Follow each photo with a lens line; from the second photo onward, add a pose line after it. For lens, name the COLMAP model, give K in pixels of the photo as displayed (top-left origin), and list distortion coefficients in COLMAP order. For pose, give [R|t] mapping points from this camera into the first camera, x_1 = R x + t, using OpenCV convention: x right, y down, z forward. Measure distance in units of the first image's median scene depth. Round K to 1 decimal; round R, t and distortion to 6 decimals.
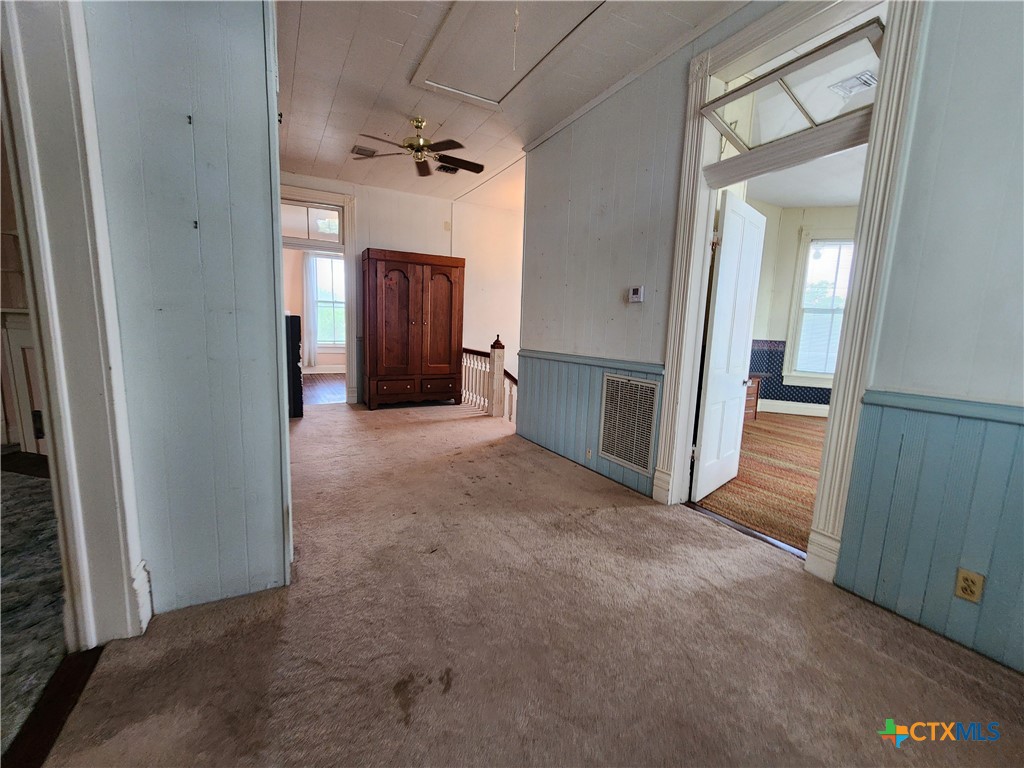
lens RADIAL K [[421.0, 0, 492.7], [0, 421.0, 390.0], [0, 0, 1]] dist [0.002195, 0.001170]
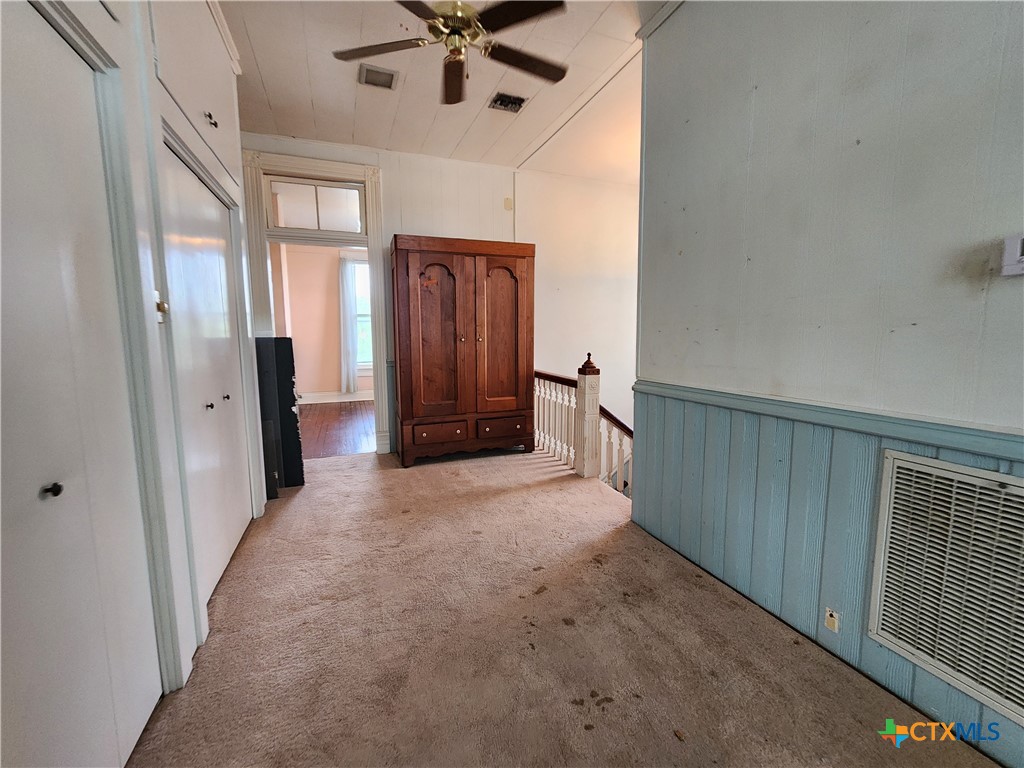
lens RADIAL K [[421.0, 0, 511.5], [0, 421.0, 380.7], [0, 0, 1]] dist [0.002195, 0.001170]
pose [[0.994090, -0.027886, -0.104919, -0.039592], [0.023774, 0.998907, -0.040245, -0.064118], [0.105927, 0.037513, 0.993666, 0.332864]]
